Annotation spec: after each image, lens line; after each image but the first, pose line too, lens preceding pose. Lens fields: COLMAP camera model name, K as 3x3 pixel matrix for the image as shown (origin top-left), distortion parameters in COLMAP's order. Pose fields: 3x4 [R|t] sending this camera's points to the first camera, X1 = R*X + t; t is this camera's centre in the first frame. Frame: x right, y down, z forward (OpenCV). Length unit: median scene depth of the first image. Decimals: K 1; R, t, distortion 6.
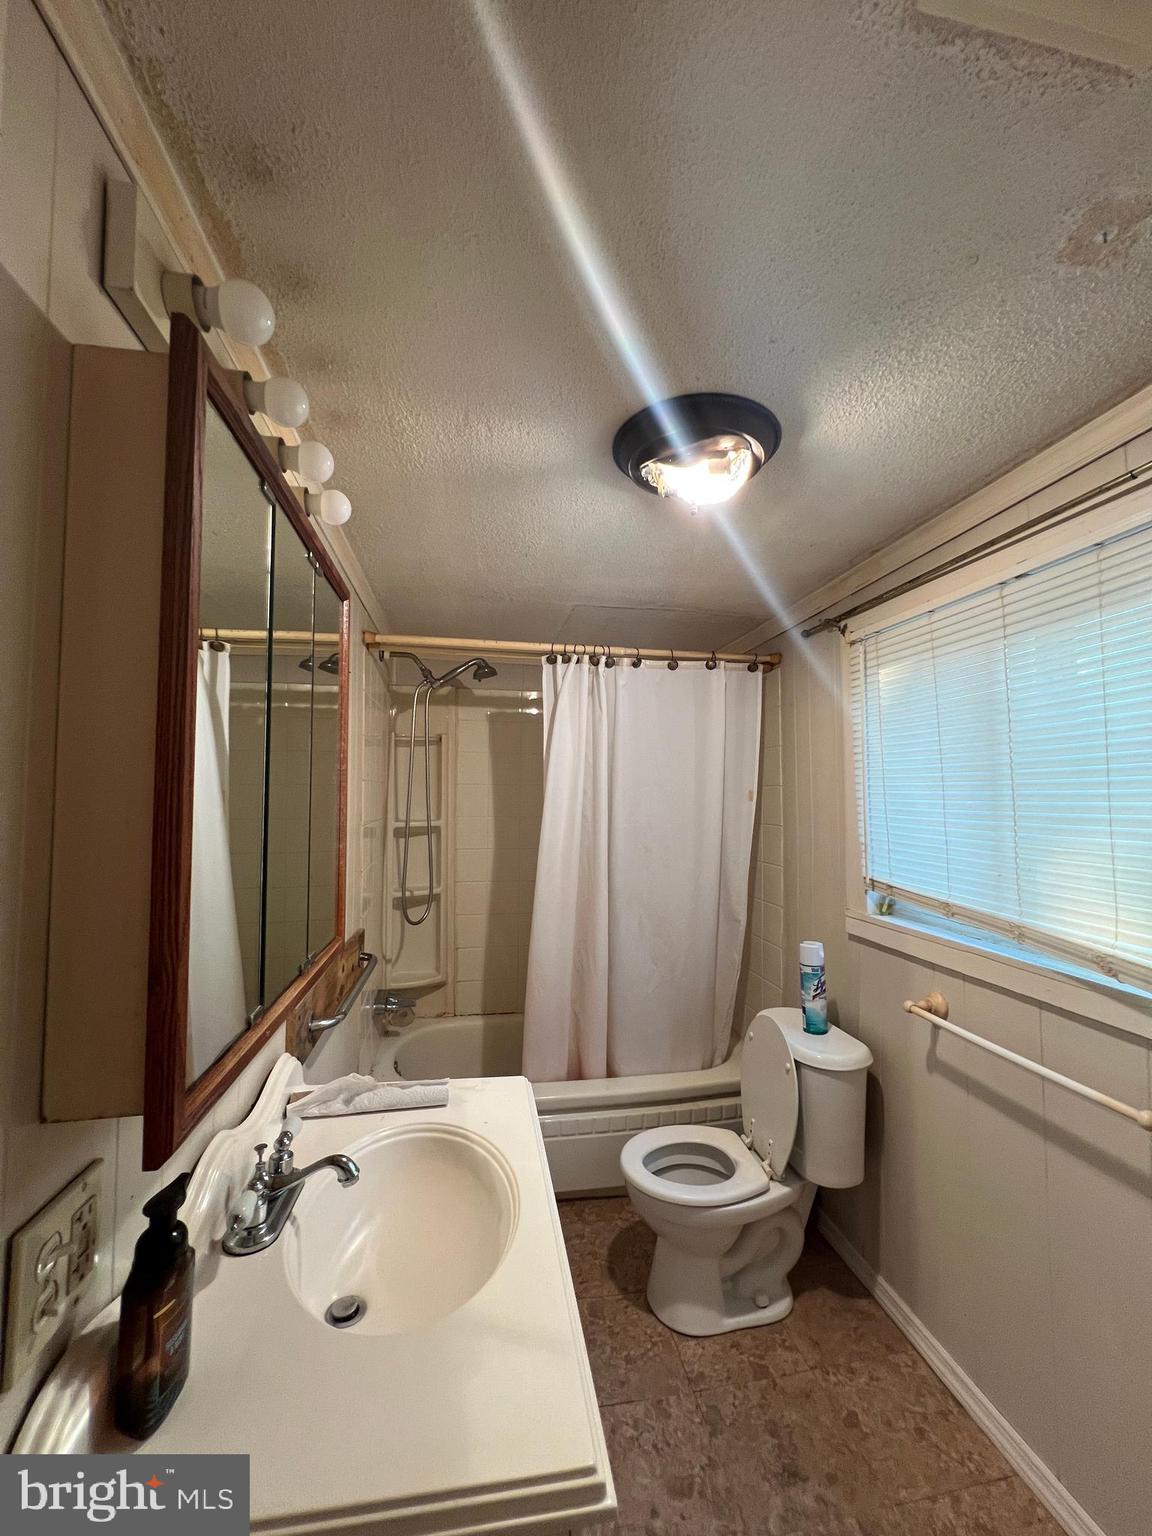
lens RADIAL K [[613.7, 0, 579.4], [0, 613.7, 766.2], [0, 0, 1]] dist [-0.003173, 0.000791]
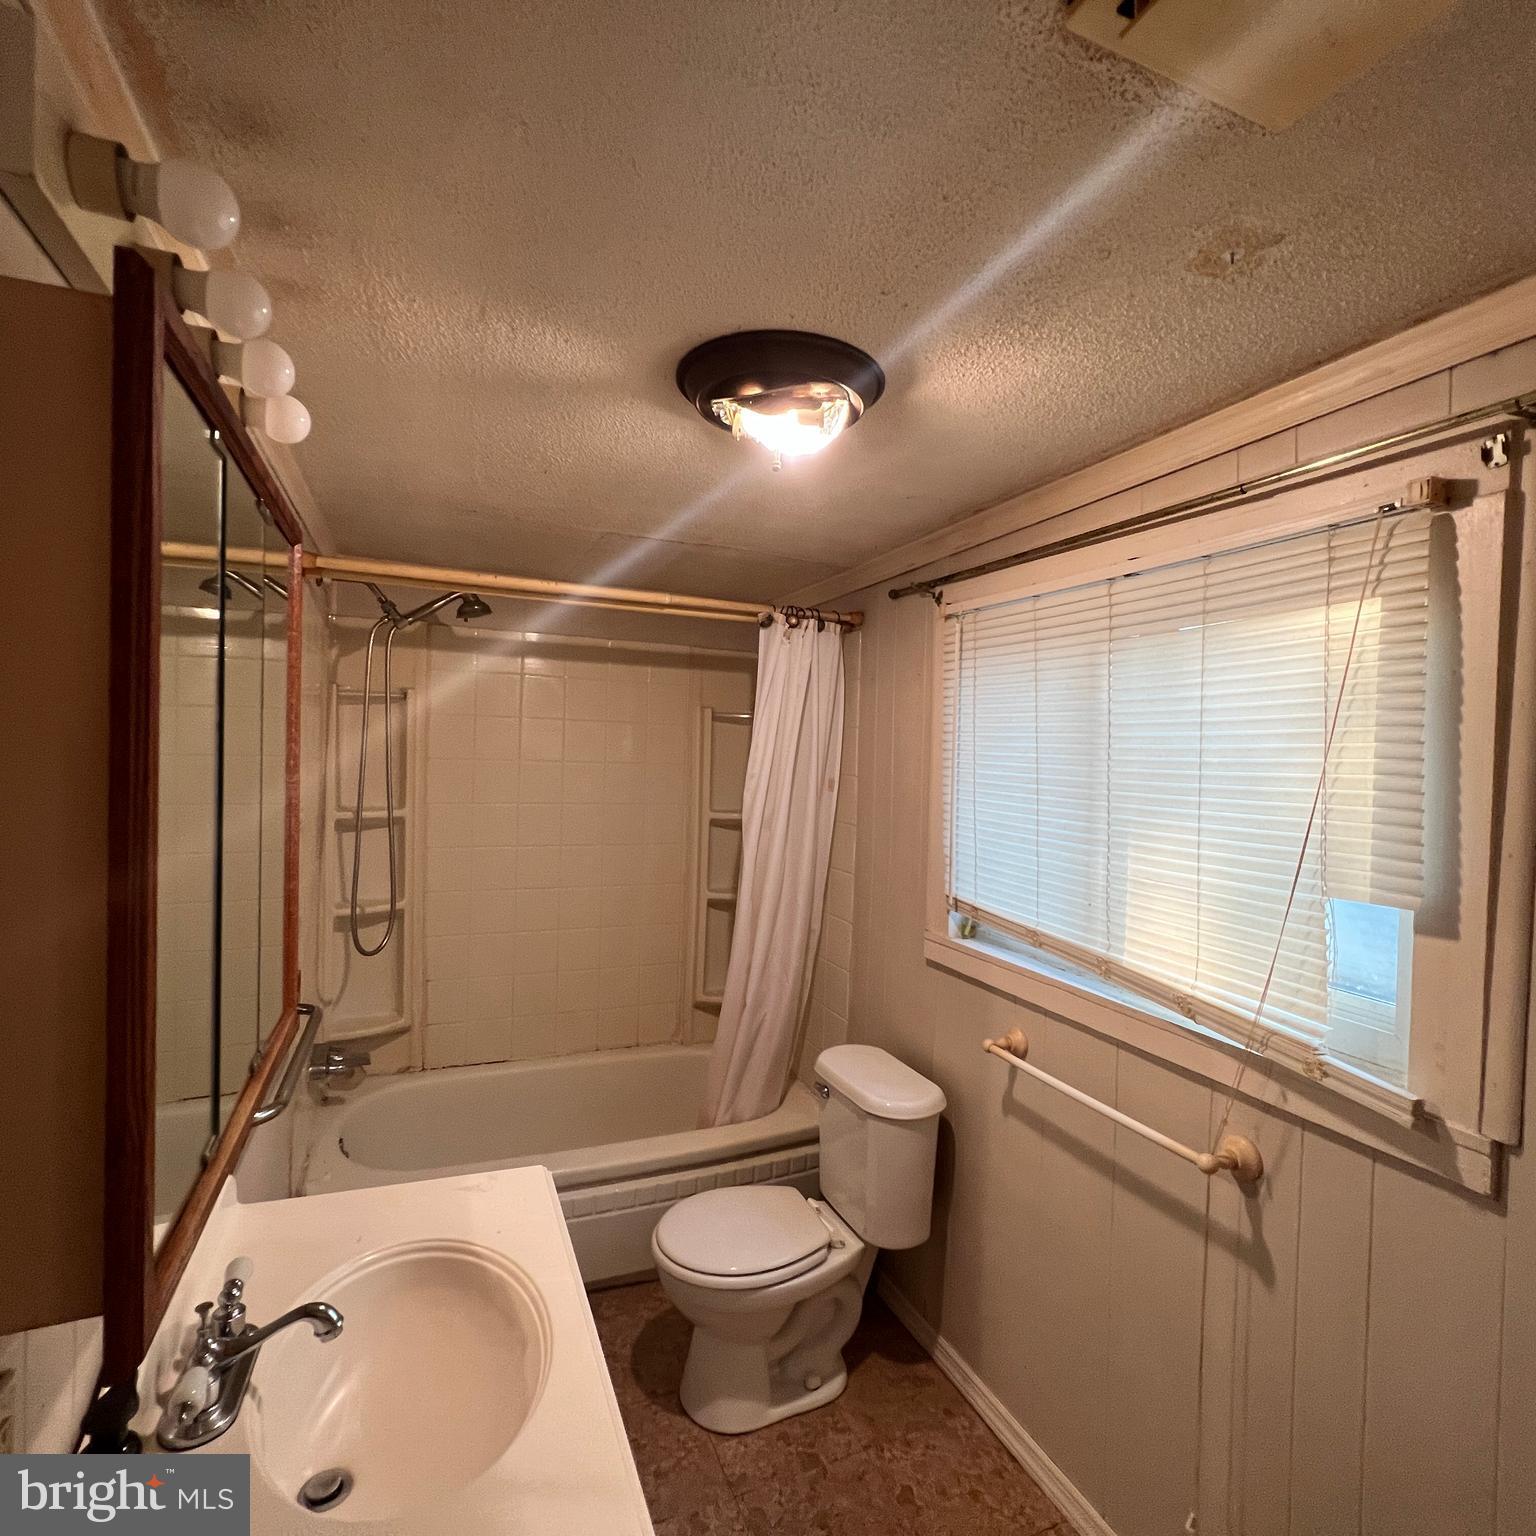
lens RADIAL K [[817.9, 0, 767.9], [0, 817.9, 763.2], [0, 0, 1]] dist [-0.011690, 0.005906]
pose [[0.975291, 0.021664, 0.219861, -0.040491], [-0.036456, 0.997319, 0.063447, -0.078500], [-0.217898, -0.069894, 0.973466, -0.049658]]
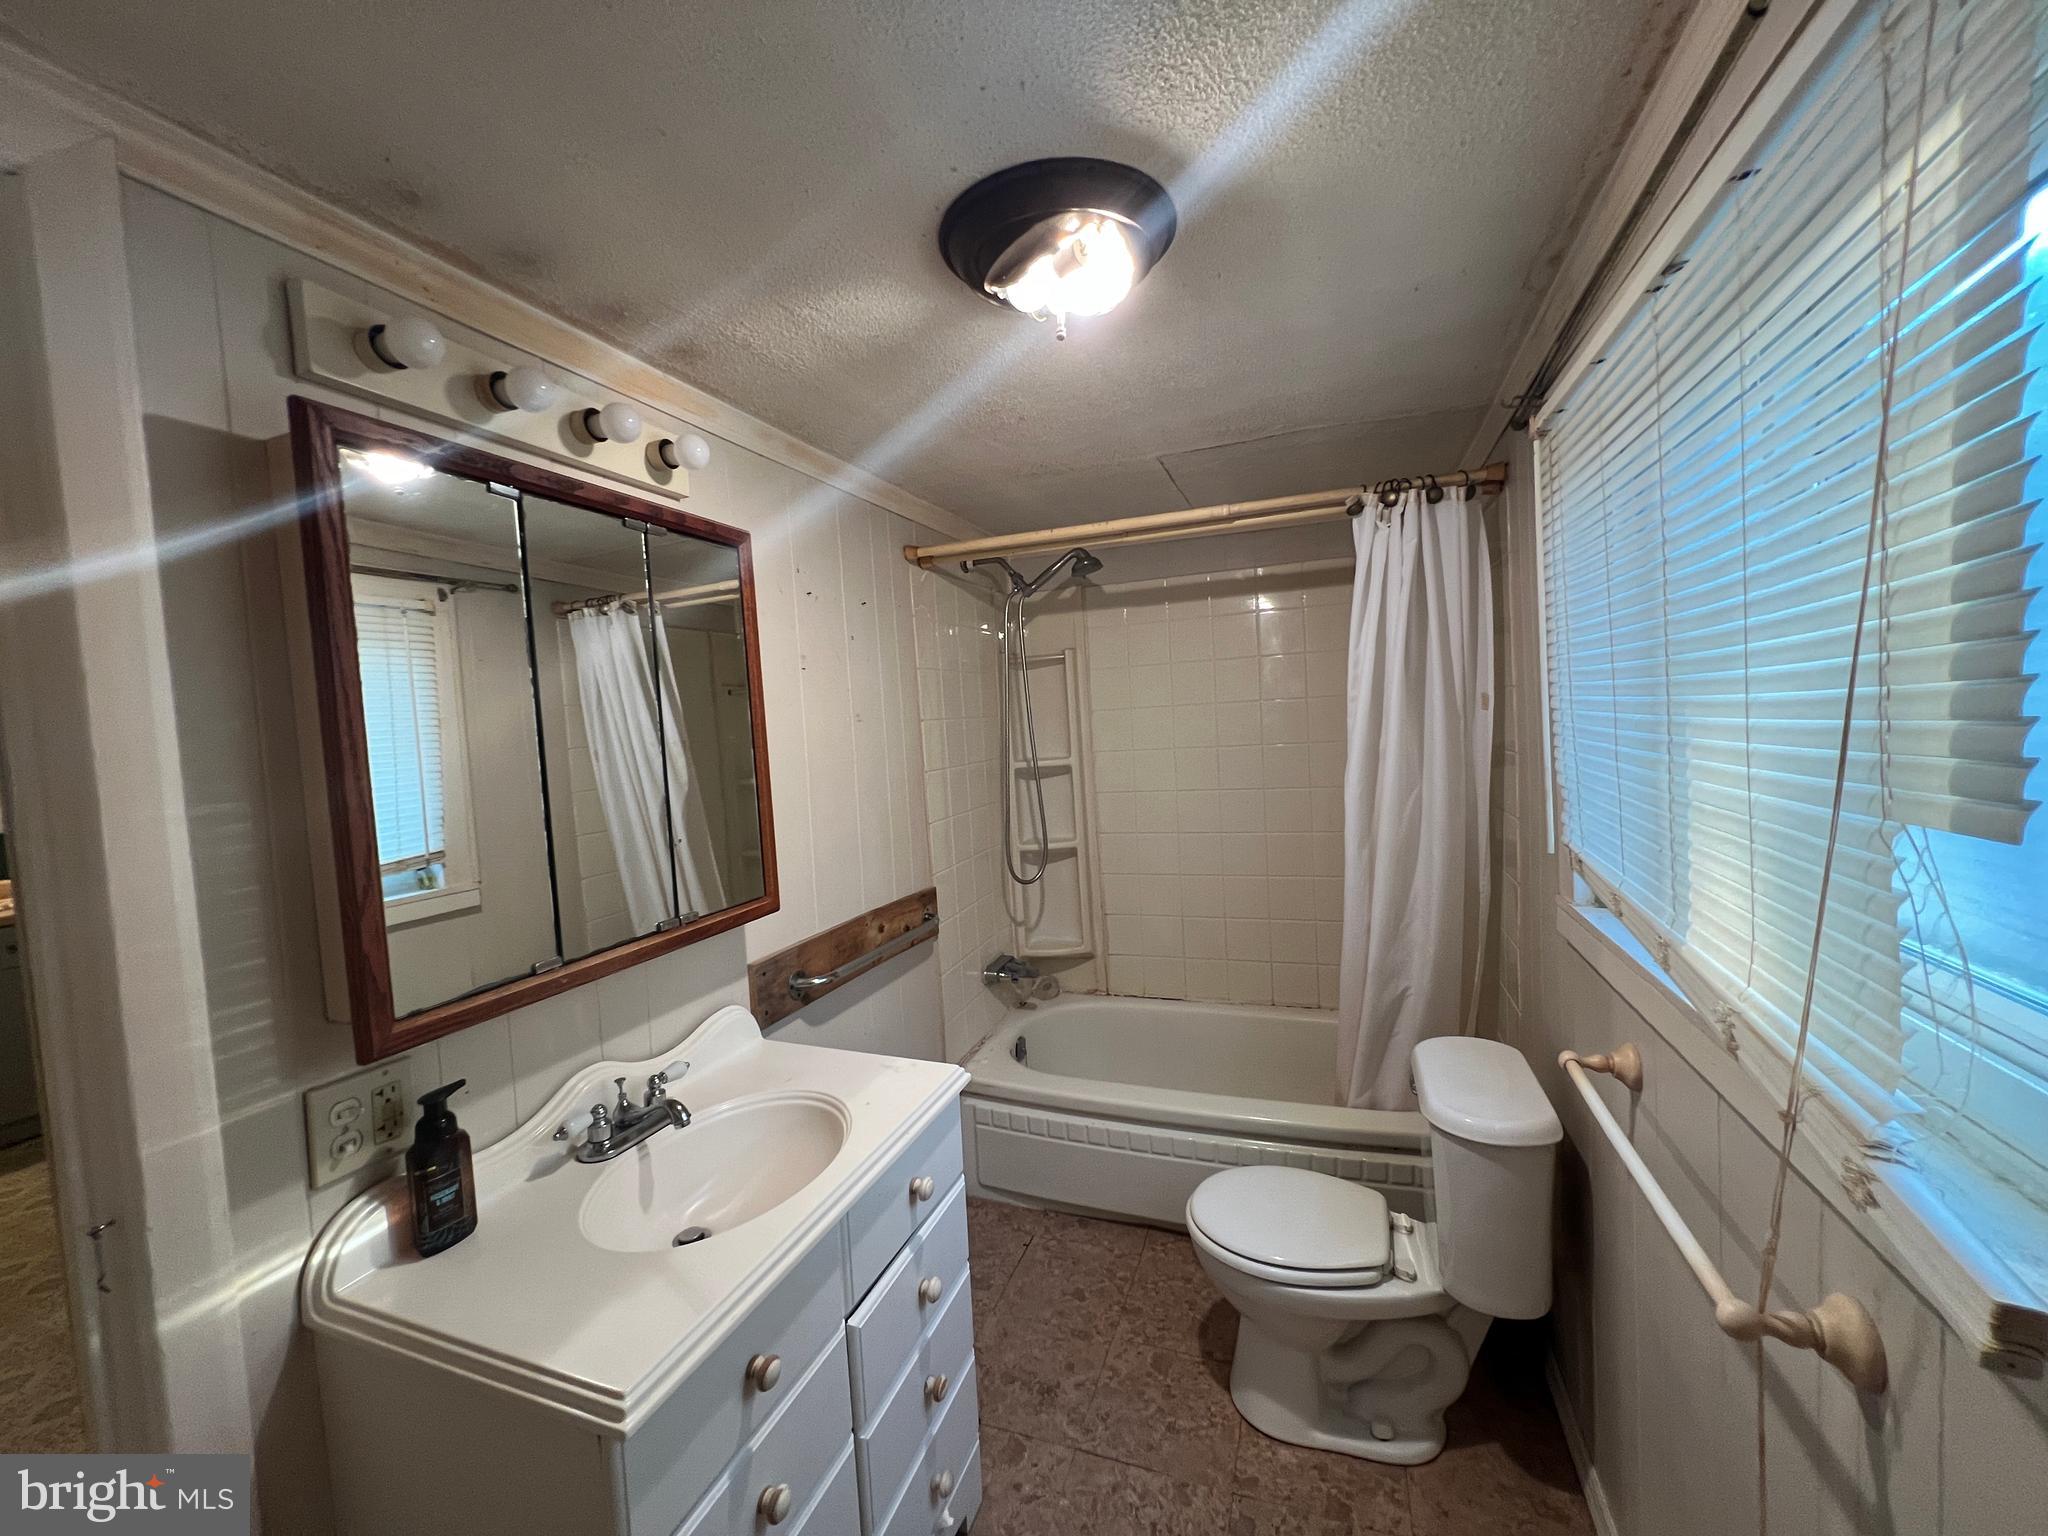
lens RADIAL K [[820.7, 0, 1023.8], [0, 820.7, 765.4], [0, 0, 1]] dist [-0.002997, 0.000943]
pose [[0.860705, -0.027789, -0.508345, 0.498933], [0.086617, 0.991945, 0.092430, -0.012308], [0.501682, -0.123586, 0.856179, 0.088977]]
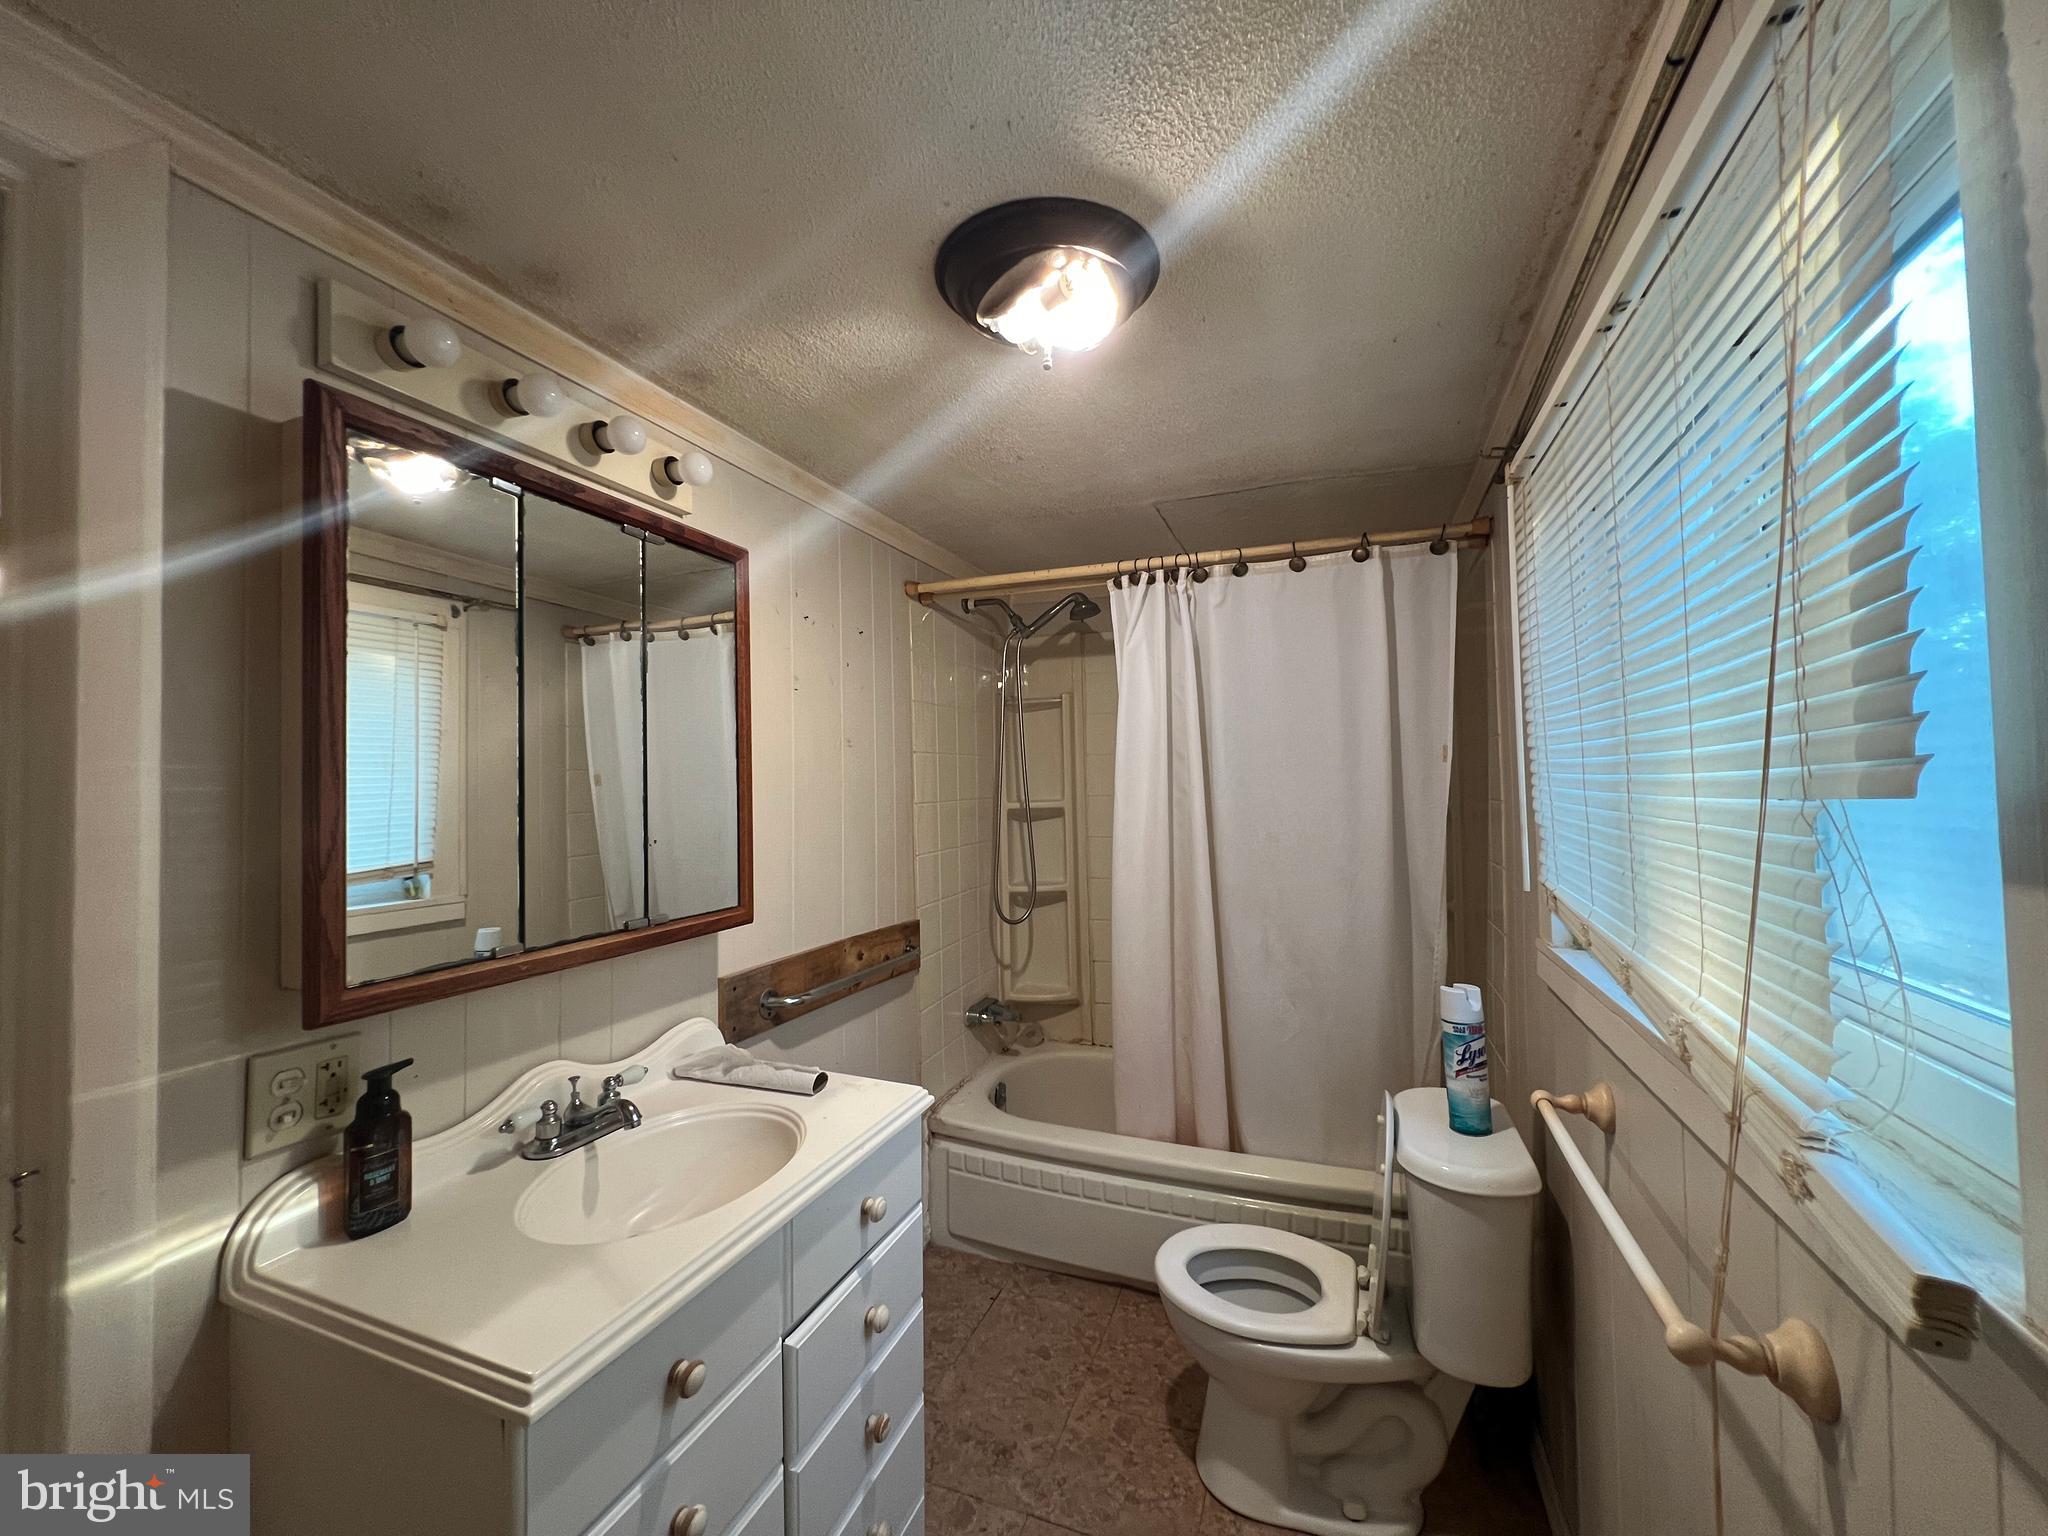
lens RADIAL K [[820.7, 0, 1022.2], [0, 820.7, 764.5], [0, 0, 1]] dist [-0.002997, 0.000943]
pose [[0.855779, -0.031310, -0.516394, 0.532217], [0.046196, 0.998804, 0.015997, 0.040151], [0.515276, -0.037545, 0.856202, 0.096648]]
